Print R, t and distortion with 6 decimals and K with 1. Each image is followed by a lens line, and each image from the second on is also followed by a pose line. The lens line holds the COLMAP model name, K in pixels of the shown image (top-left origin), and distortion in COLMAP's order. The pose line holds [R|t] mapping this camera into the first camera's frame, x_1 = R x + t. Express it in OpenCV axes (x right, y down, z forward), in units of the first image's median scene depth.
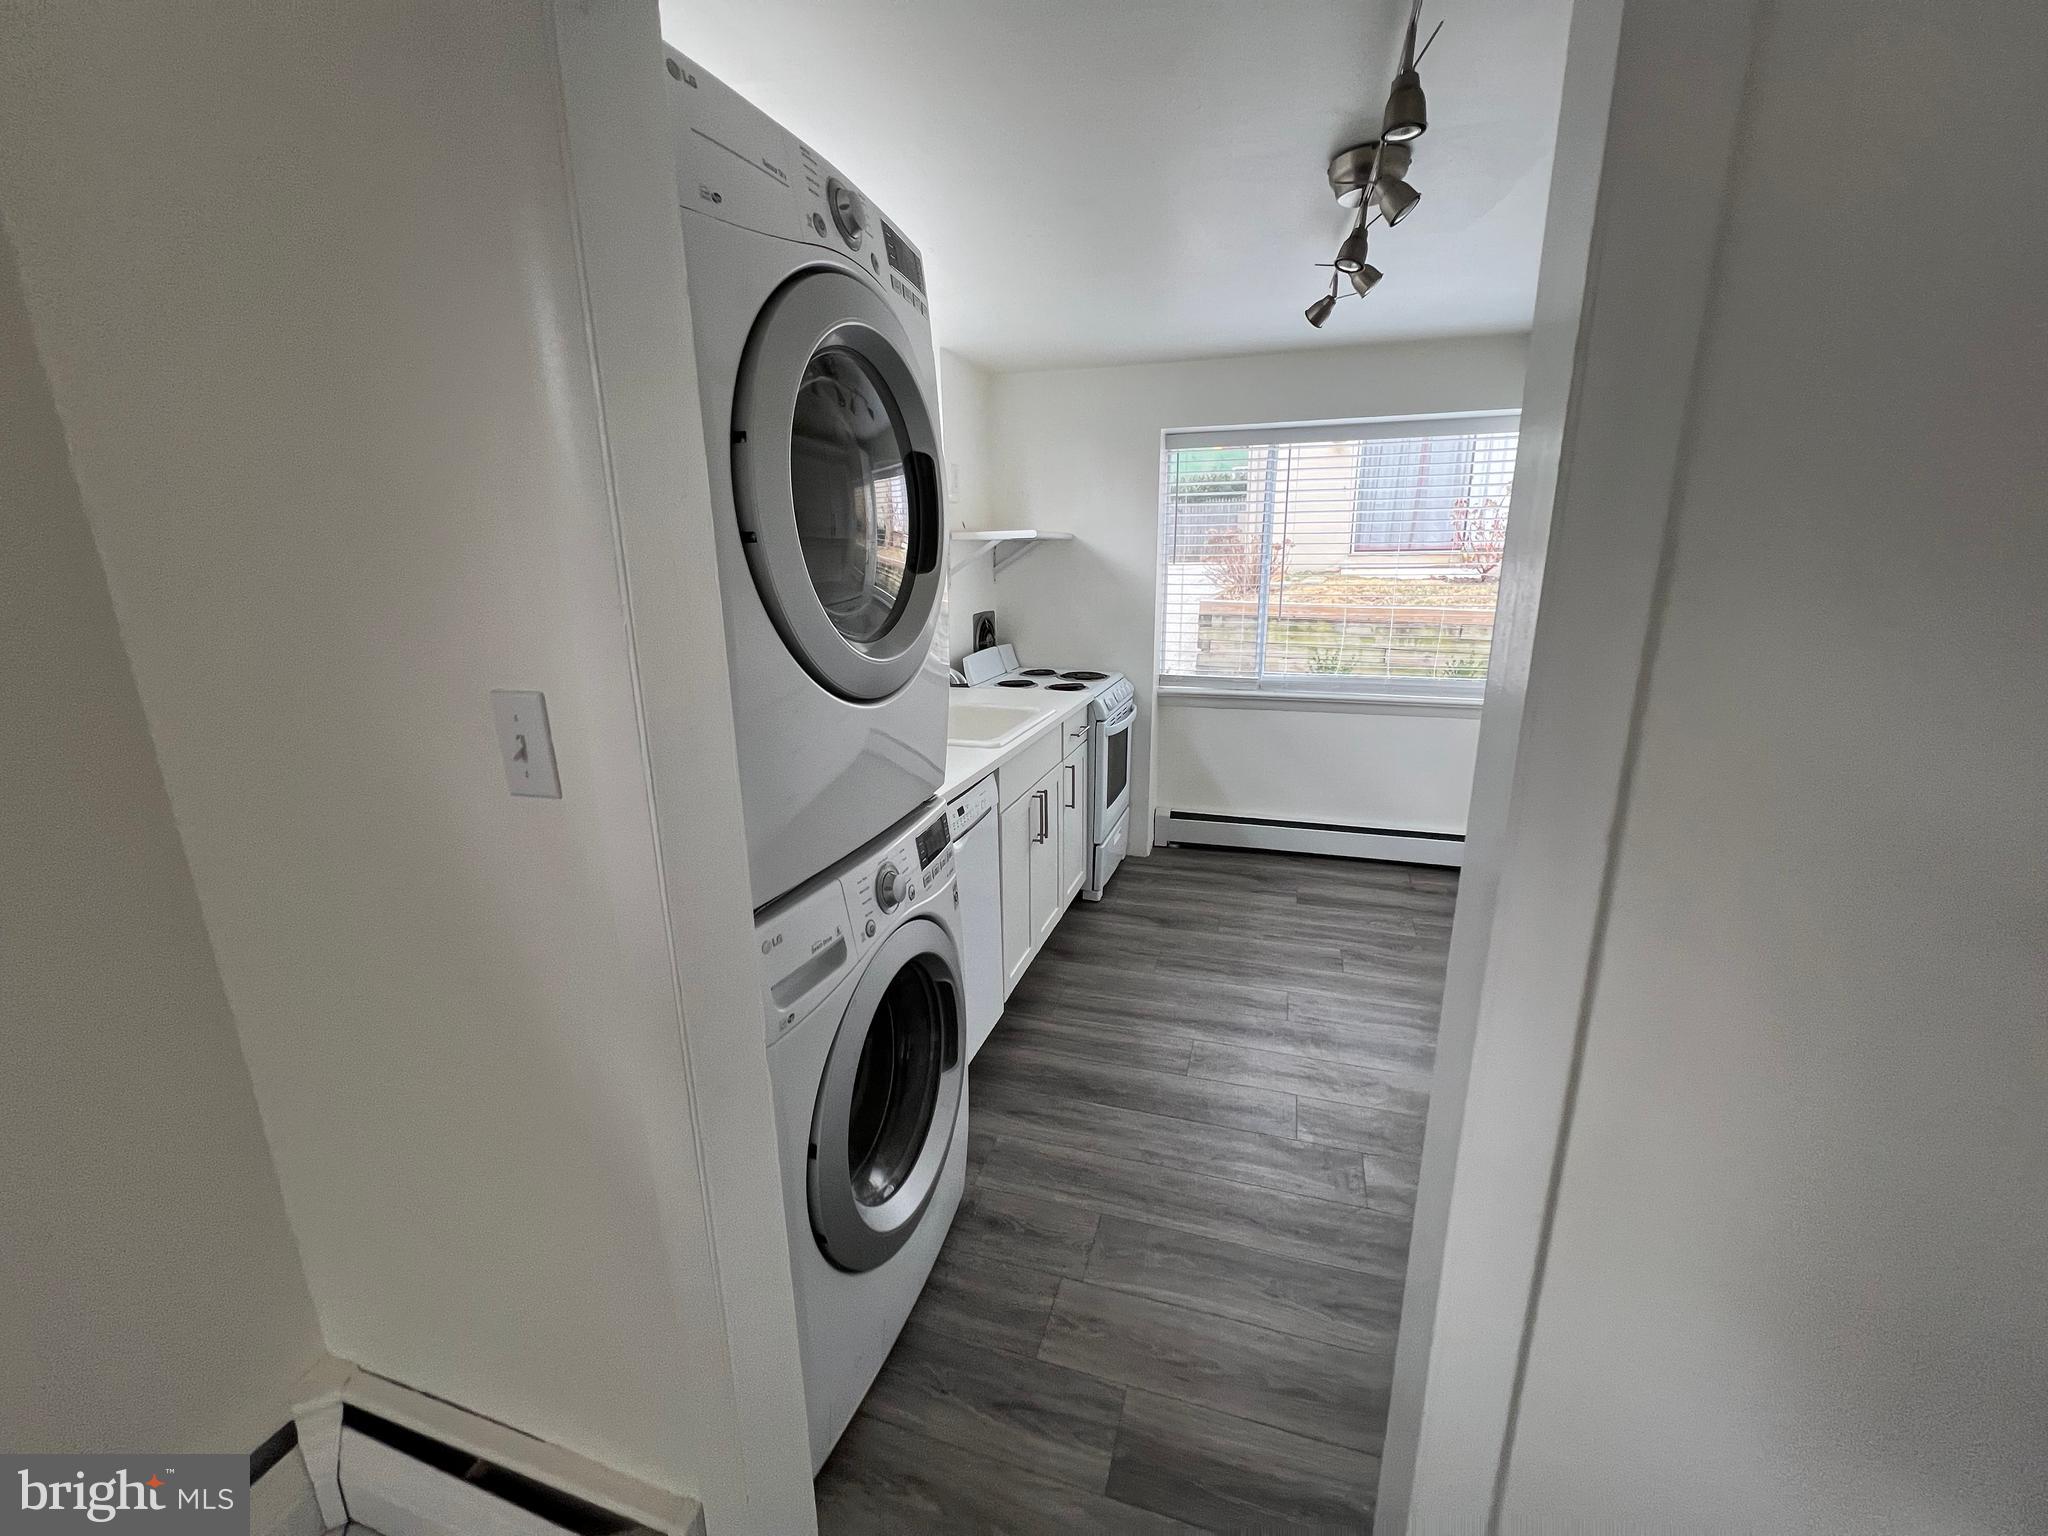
lens RADIAL K [[819.7, 0, 1027.4], [0, 819.7, 768.0], [0, 0, 1]] dist [0.000195, 0.000425]
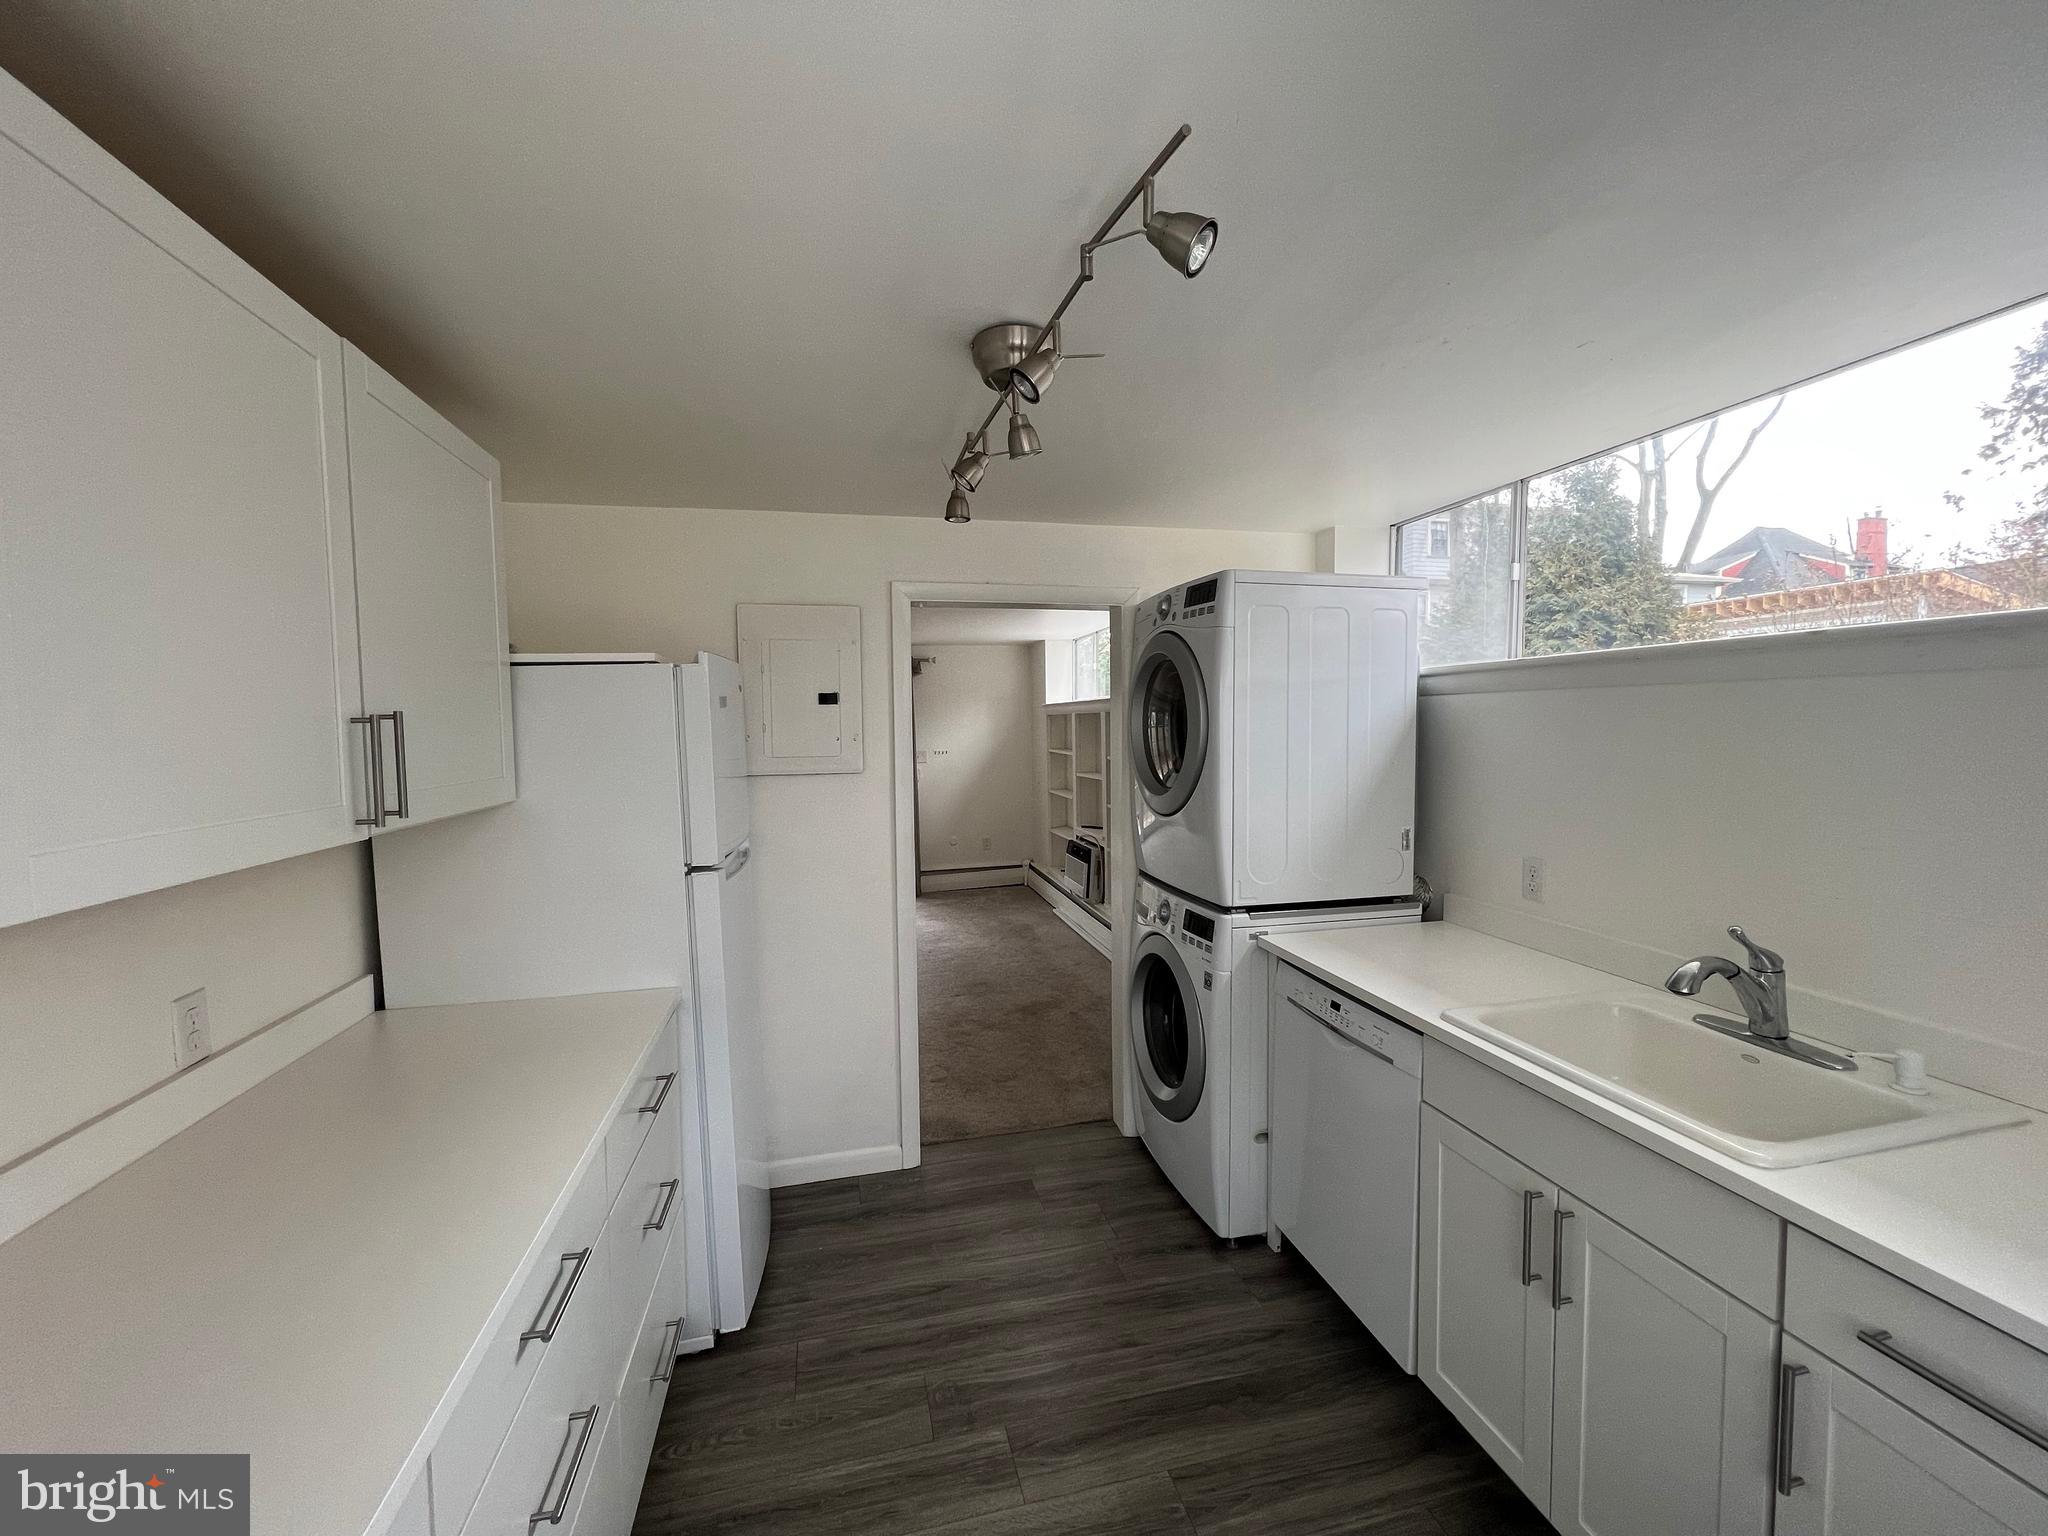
lens RADIAL K [[819.7, 0, 1027.4], [0, 819.7, 768.0], [0, 0, 1]] dist [0.000195, 0.000425]
pose [[-0.855509, 0.049659, -0.515400, 0.679356], [-0.110827, 0.954761, 0.275952, -0.421771], [0.505787, 0.293200, -0.811303, 1.426719]]
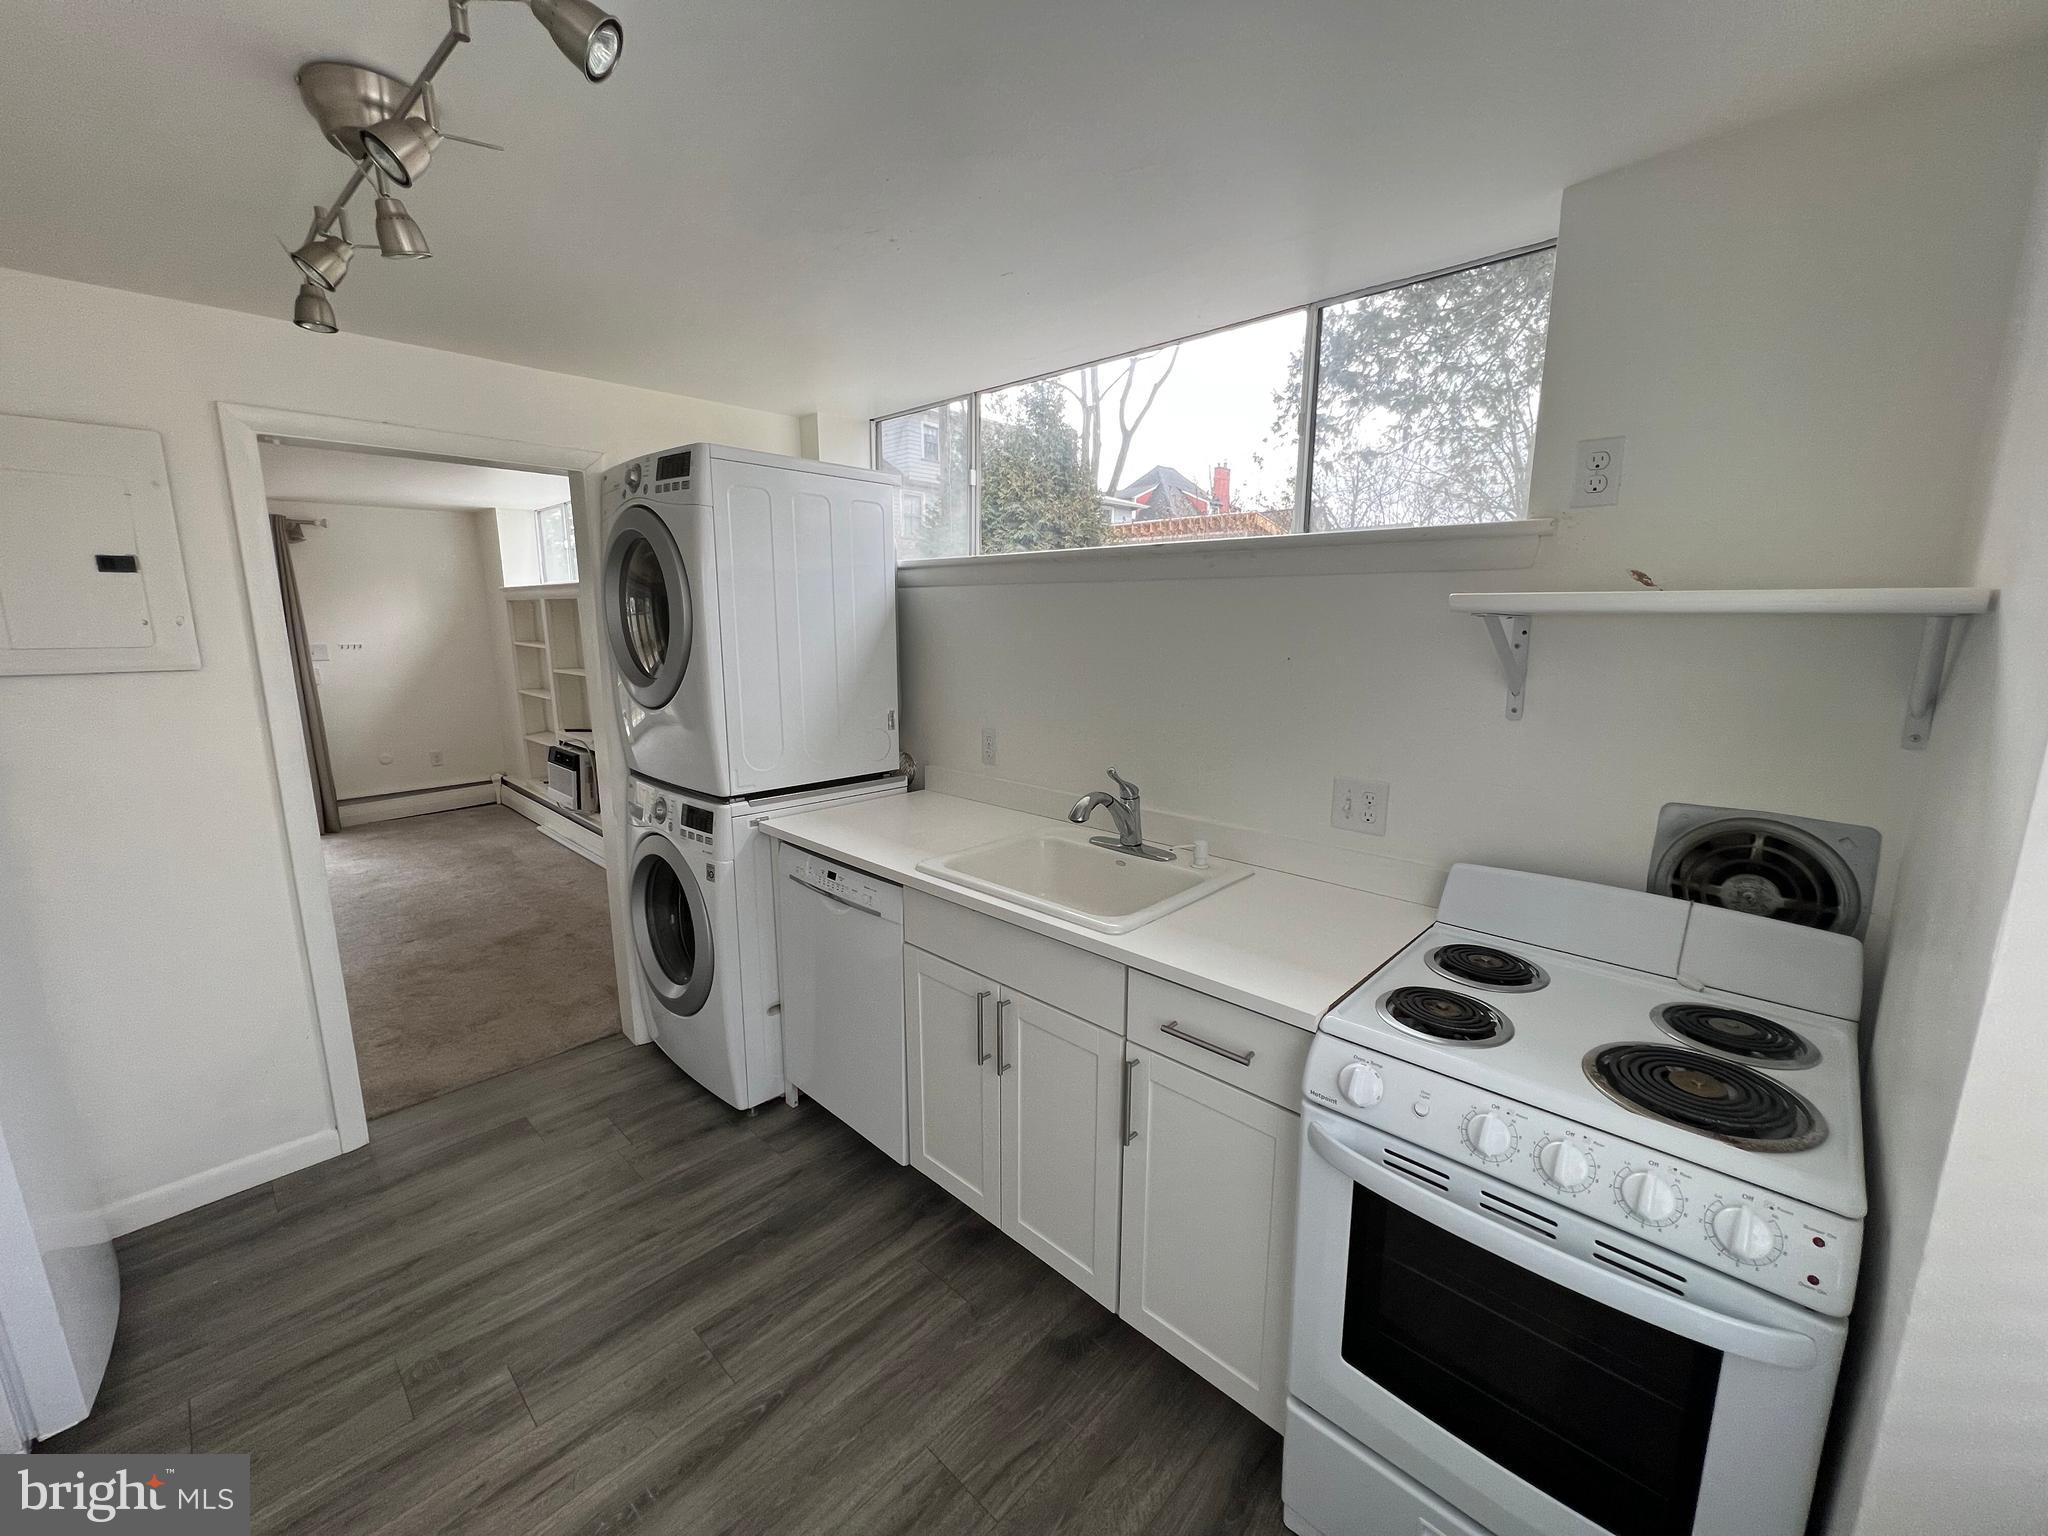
lens RADIAL K [[819.7, 0, 1027.4], [0, 819.7, 768.0], [0, 0, 1]] dist [0.000195, 0.000425]
pose [[-0.438022, 0.175510, -0.881665, 0.673825], [-0.226873, 0.927427, 0.297333, -0.422360], [0.869865, 0.330265, -0.366415, 1.461330]]
